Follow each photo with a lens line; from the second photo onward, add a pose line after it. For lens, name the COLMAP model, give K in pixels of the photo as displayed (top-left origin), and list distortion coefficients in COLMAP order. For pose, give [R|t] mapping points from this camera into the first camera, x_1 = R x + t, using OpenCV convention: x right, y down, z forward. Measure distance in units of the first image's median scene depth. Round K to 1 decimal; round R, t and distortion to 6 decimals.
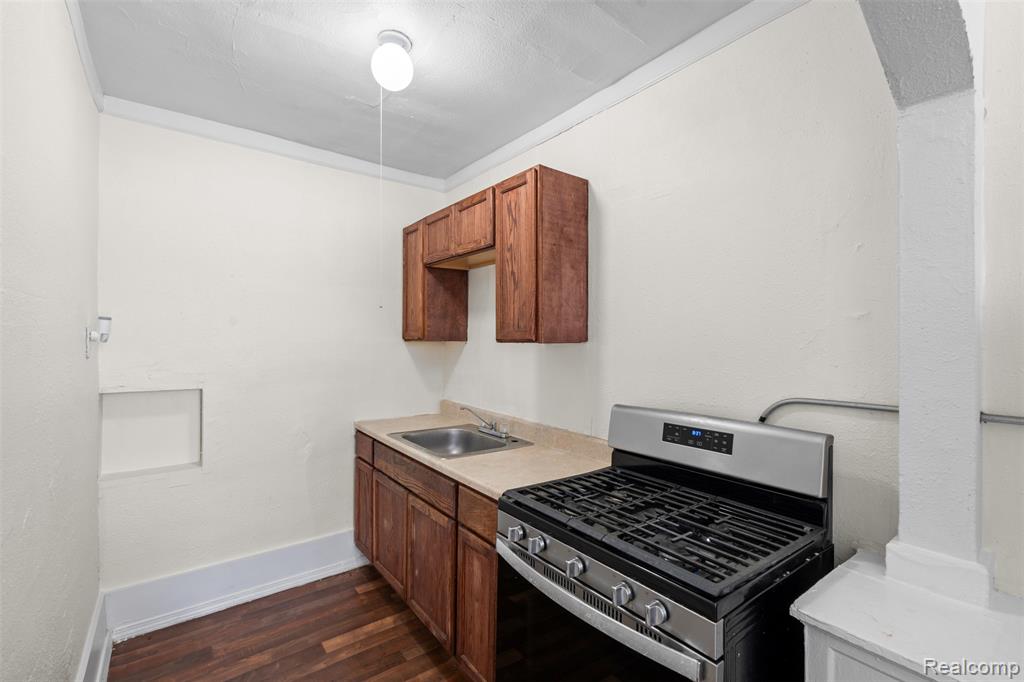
lens RADIAL K [[452.4, 0, 516.9], [0, 452.4, 345.4], [0, 0, 1]] dist [-0.004430, 0.001570]
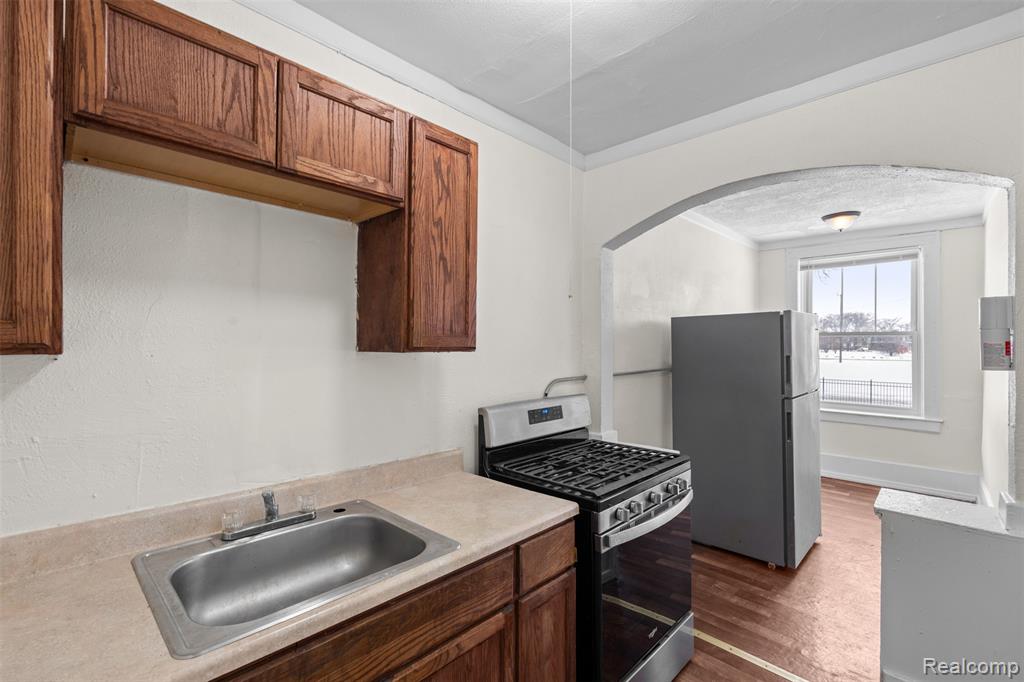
lens RADIAL K [[452.4, 0, 514.7], [0, 452.4, 344.4], [0, 0, 1]] dist [-0.004430, 0.001570]
pose [[-0.158129, -0.007316, 0.987391, -0.774923], [0.006176, 0.999946, 0.008398, -0.024369], [-0.987399, 0.007426, -0.158075, 1.019570]]
